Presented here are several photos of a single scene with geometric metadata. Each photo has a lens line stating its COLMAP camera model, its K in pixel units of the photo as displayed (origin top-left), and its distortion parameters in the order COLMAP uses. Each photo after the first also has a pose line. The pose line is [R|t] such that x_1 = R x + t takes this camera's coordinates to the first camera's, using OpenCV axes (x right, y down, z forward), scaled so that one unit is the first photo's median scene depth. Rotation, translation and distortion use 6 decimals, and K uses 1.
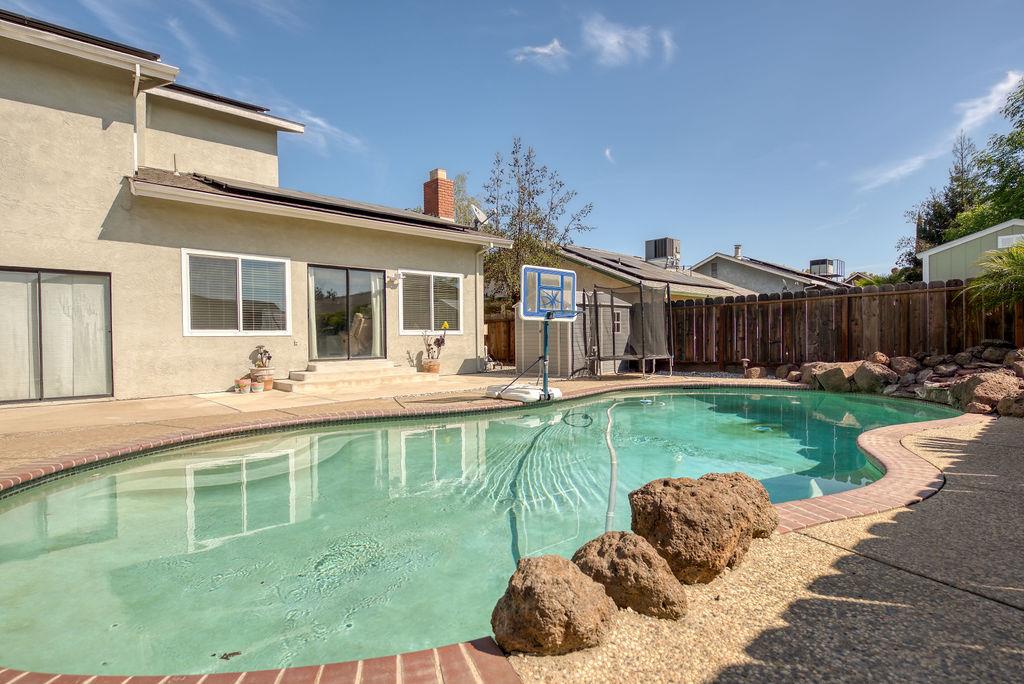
lens RADIAL K [[518.6, 0, 512.0], [0, 518.6, 342.0], [0, 0, 1]] dist [0.063016, 0.000090]
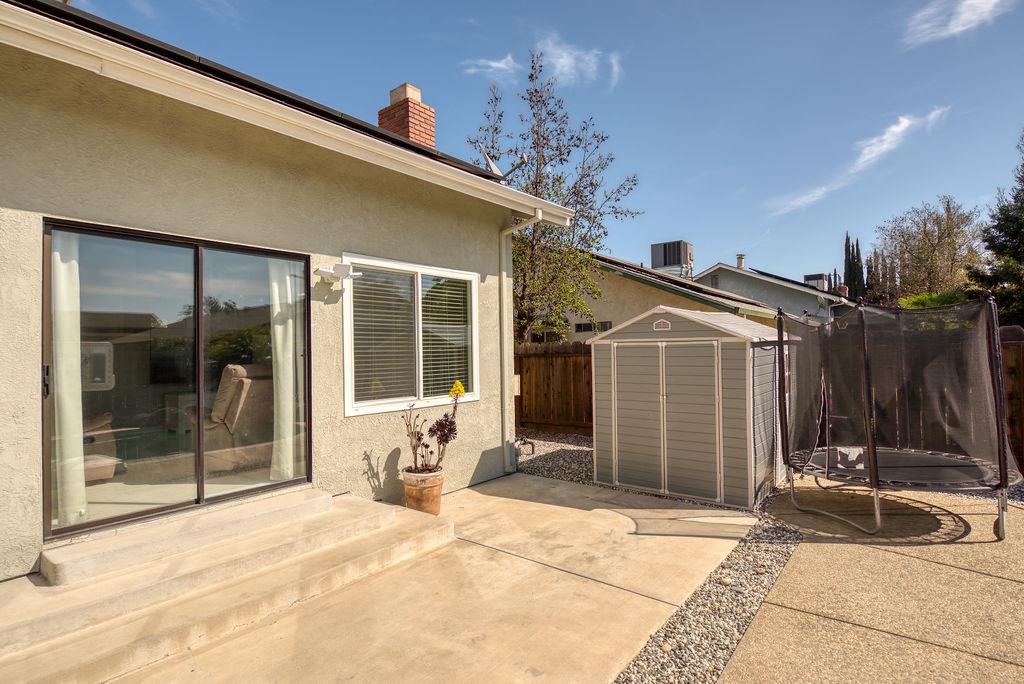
lens RADIAL K [[537.8, 0, 541.1], [0, 537.8, 343.3], [0, 0, 1]] dist [0.021121, 0.000208]
pose [[0.981890, -0.003005, 0.189430, -0.145381], [0.008136, 0.999621, -0.026314, -0.057864], [-0.189279, 0.027379, 0.981542, 0.555529]]
